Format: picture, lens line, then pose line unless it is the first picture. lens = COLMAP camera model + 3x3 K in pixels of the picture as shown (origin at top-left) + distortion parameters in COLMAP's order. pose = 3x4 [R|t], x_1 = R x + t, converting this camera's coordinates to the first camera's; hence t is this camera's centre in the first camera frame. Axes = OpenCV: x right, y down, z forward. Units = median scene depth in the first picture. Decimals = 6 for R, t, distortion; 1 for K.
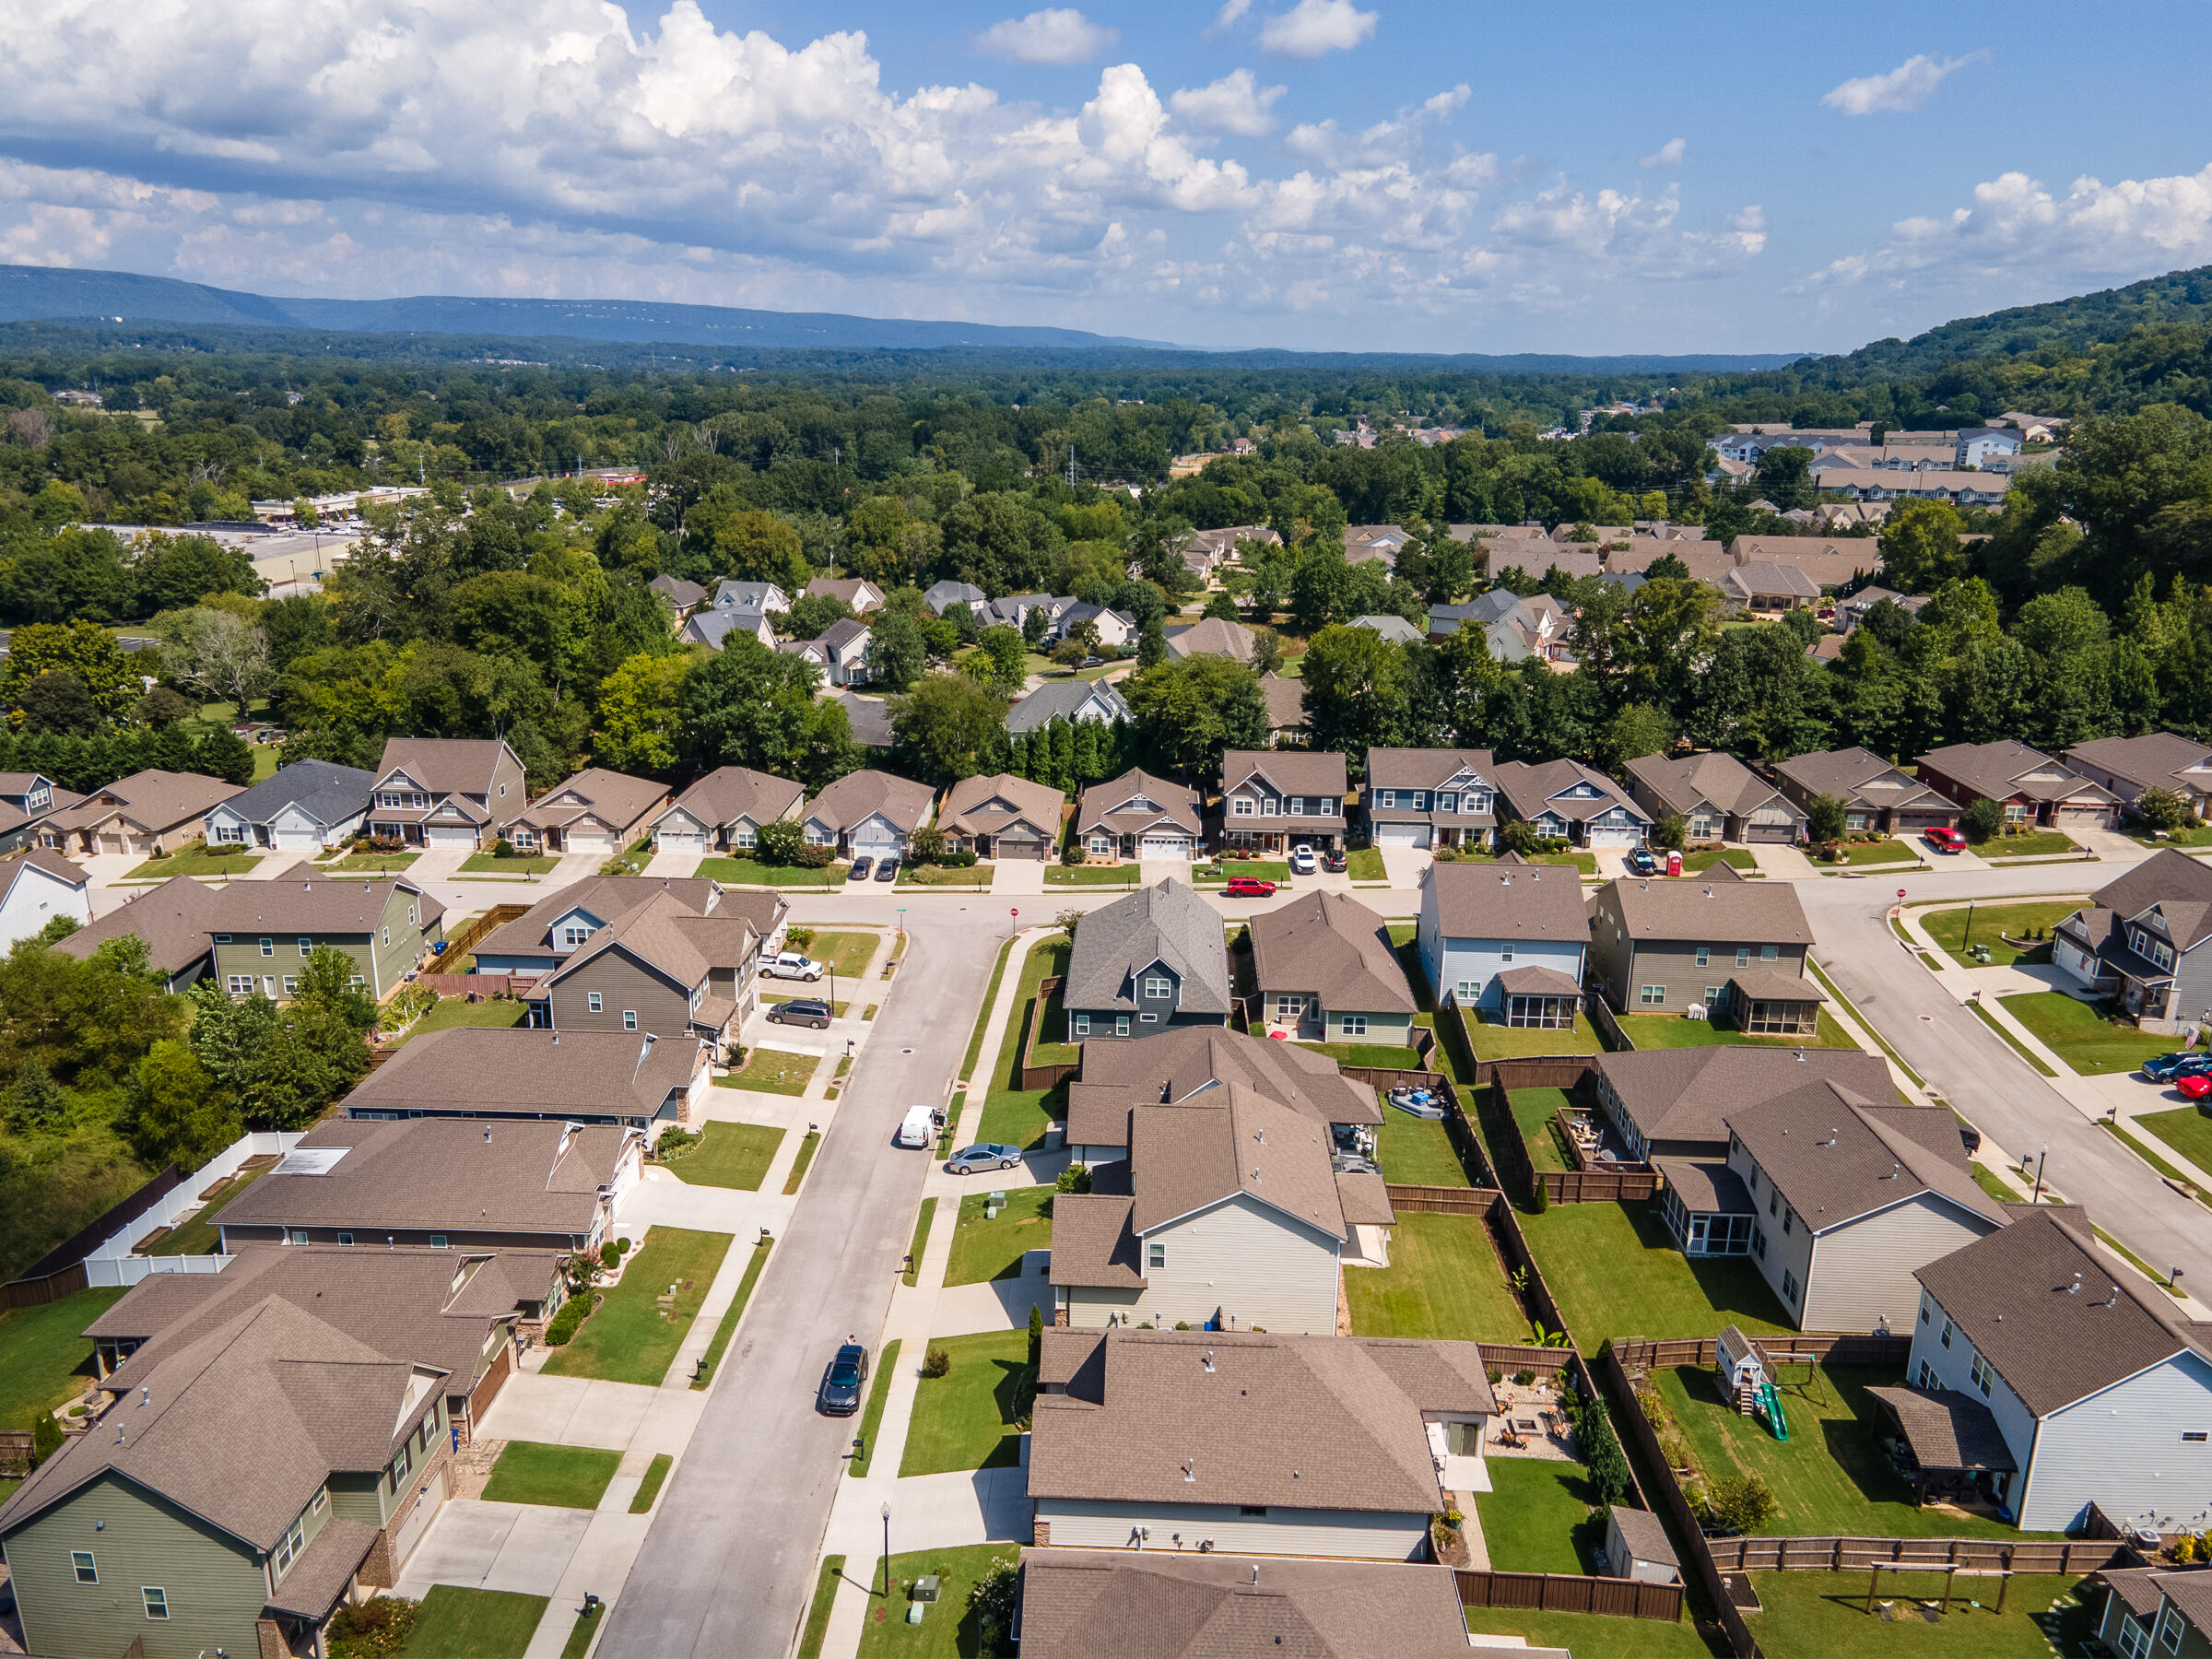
lens RADIAL K [[1615.1, 0, 1106.0], [0, 1615.1, 829.5], [0, 0, 1]] dist [-0.006330, 0.086526]
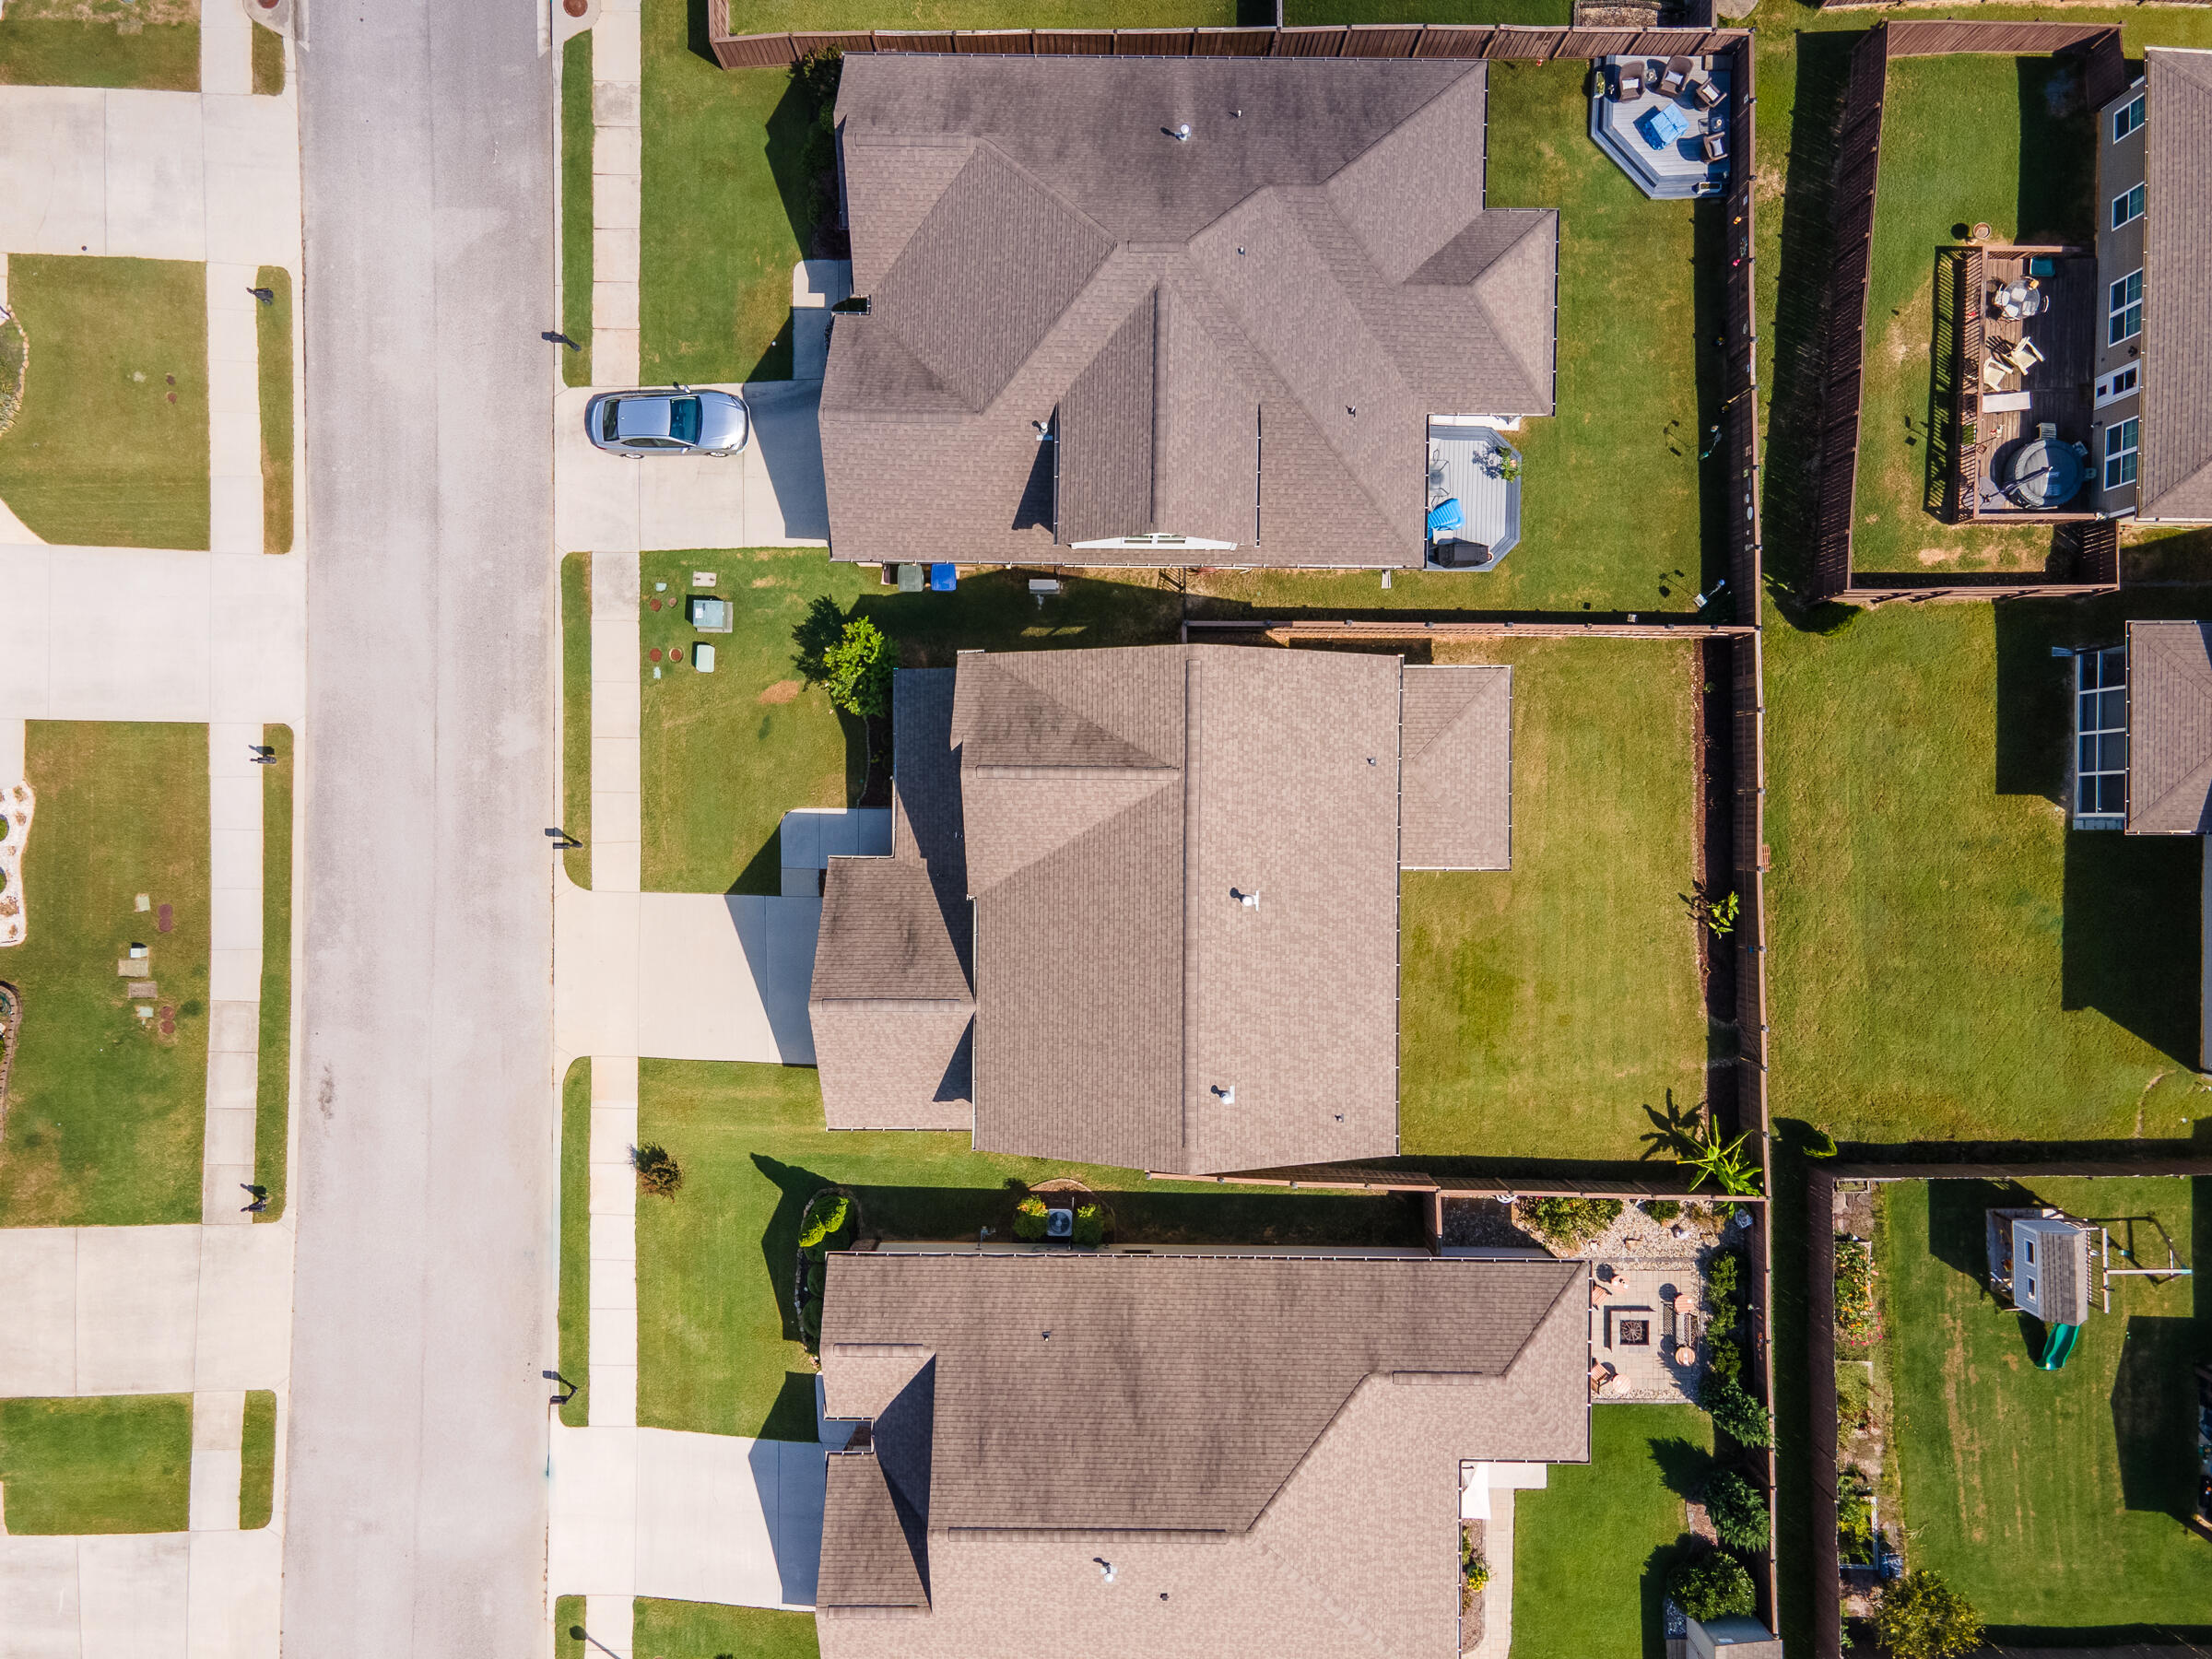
lens RADIAL K [[1615.1, 0, 1106.0], [0, 1615.1, 829.5], [0, 0, 1]] dist [-0.006330, 0.086526]
pose [[0.999697, -0.021358, -0.012256, 0.058664], [0.017485, 0.265184, 0.964039, -0.229937], [-0.017340, -0.963961, 0.265477, 0.835509]]
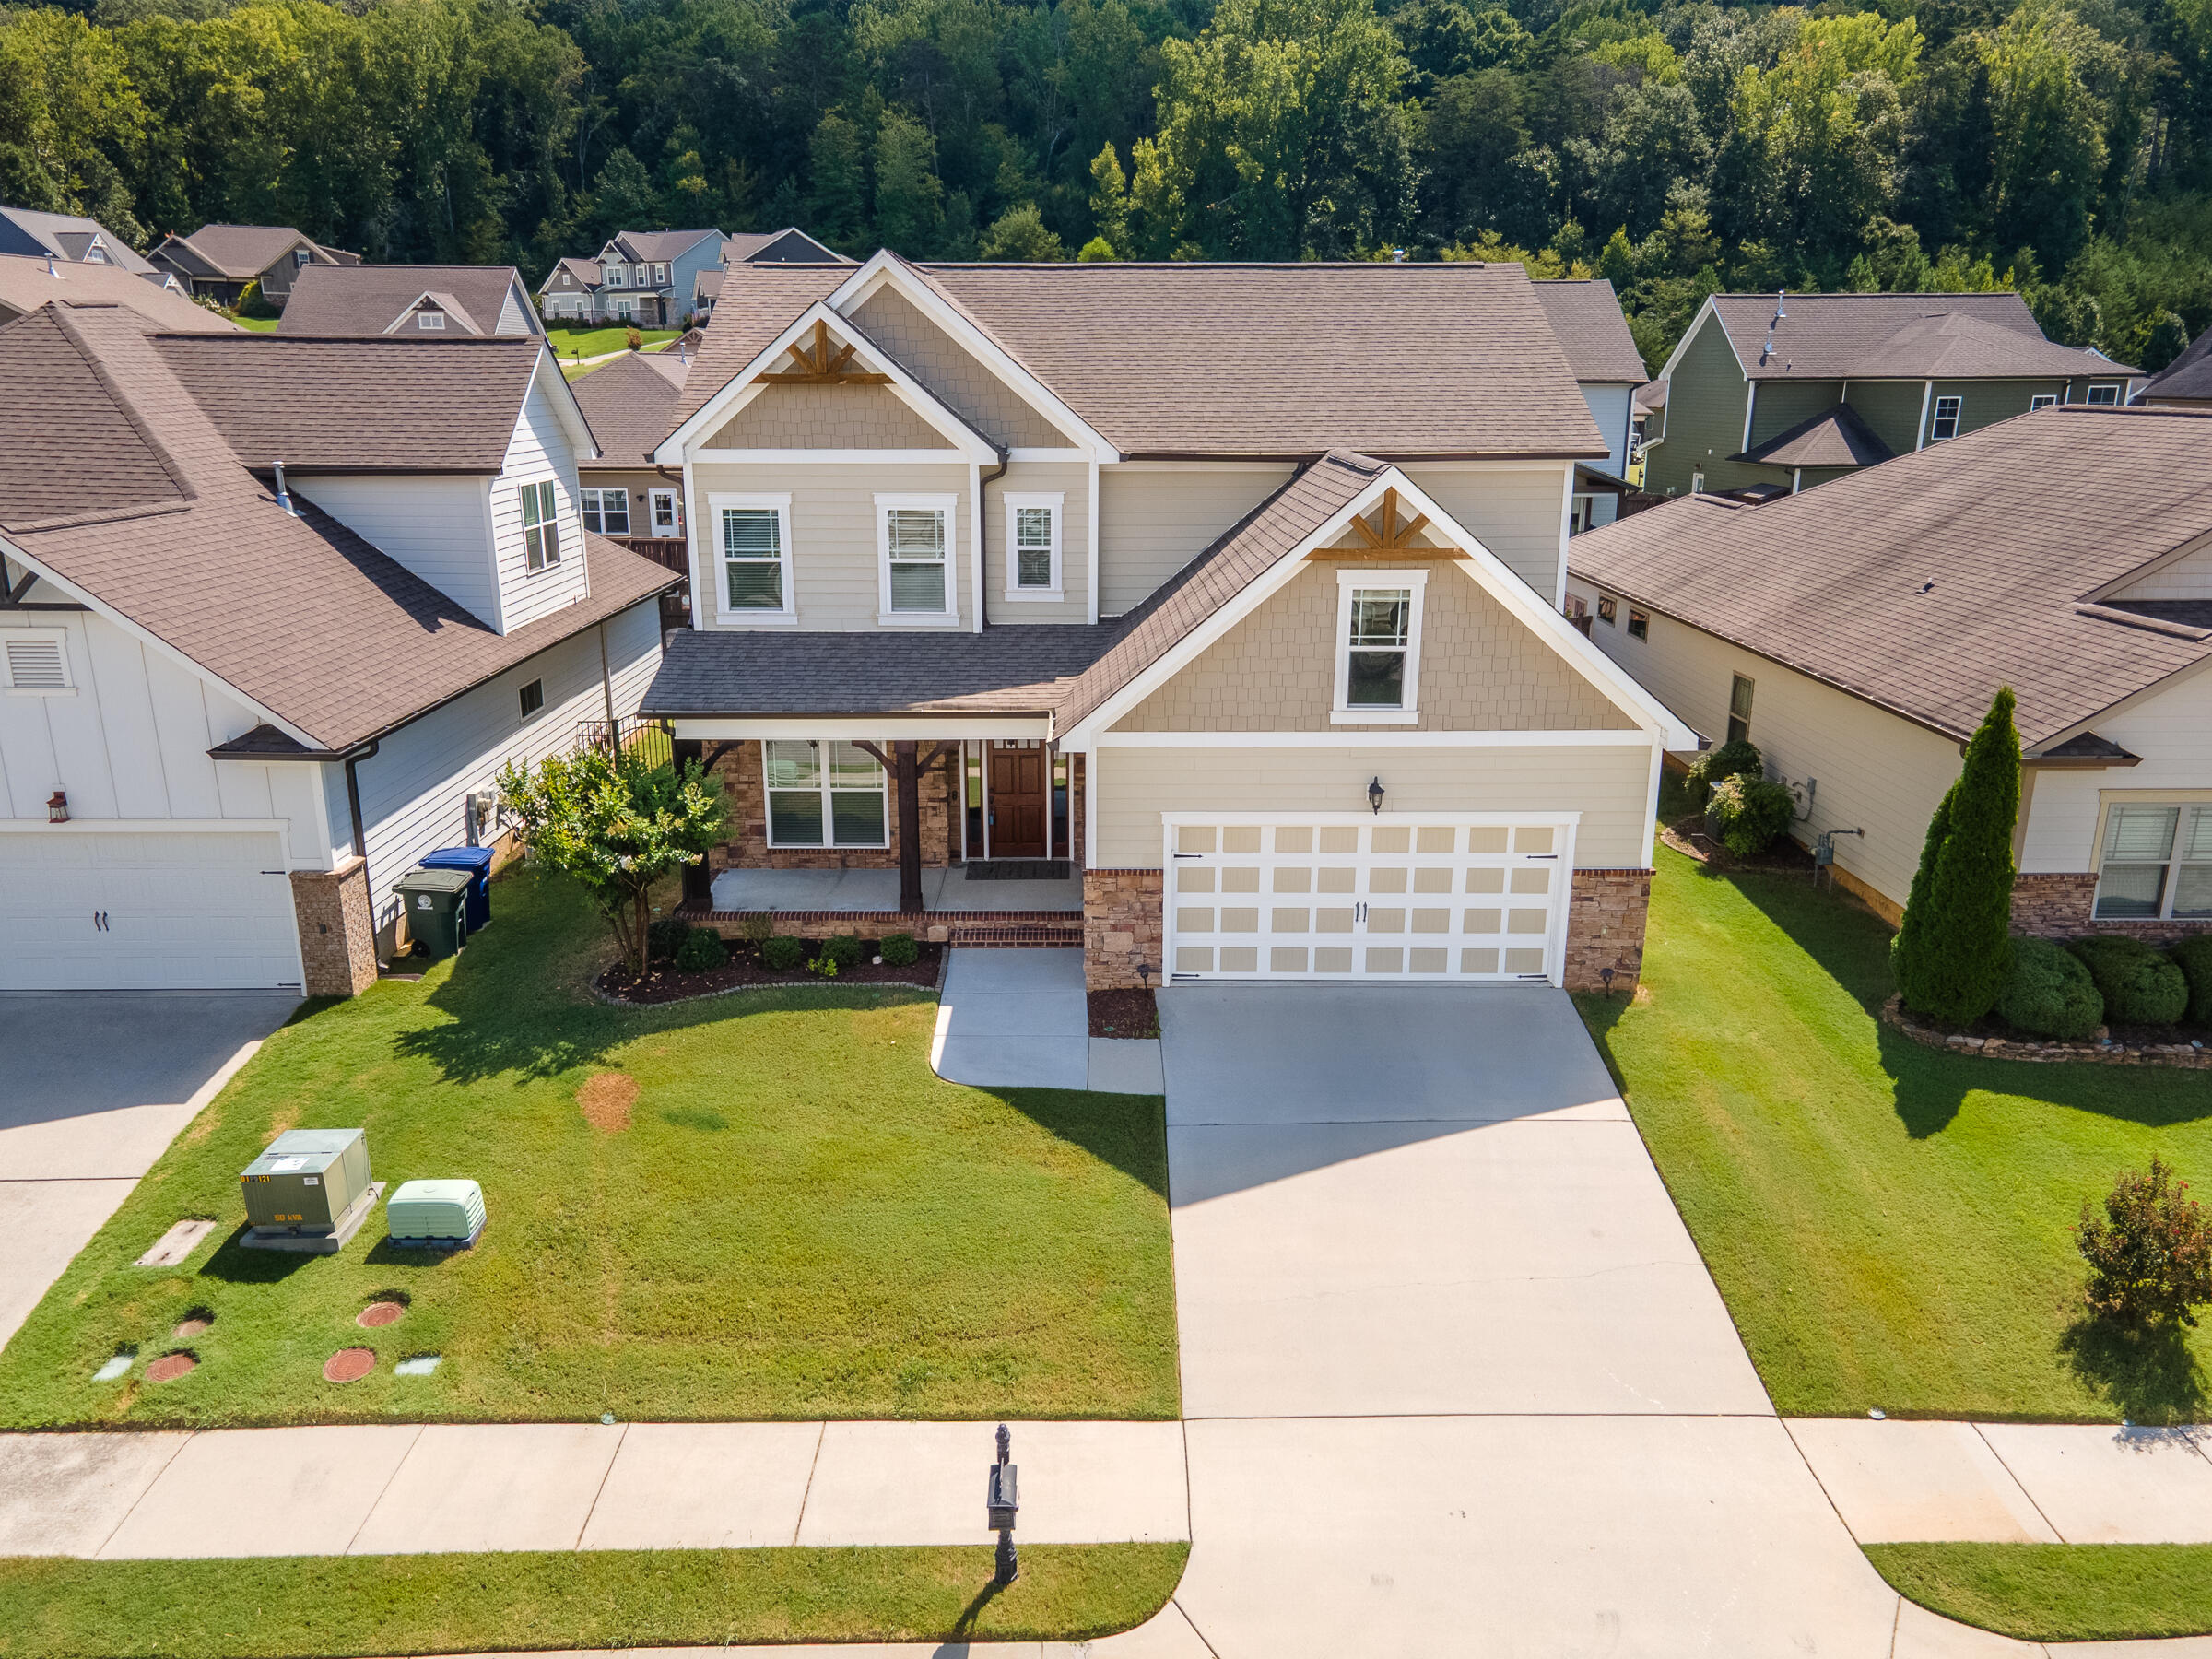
lens RADIAL K [[1610.8, 0, 1106.0], [0, 1610.8, 829.5], [0, 0, 1]] dist [0.020618, 0.023355]
pose [[-0.037137, -0.289381, 0.956493, -0.218415], [0.277295, 0.916582, 0.288072, 0.178580], [-0.960067, 0.275929, 0.046205, 0.941325]]
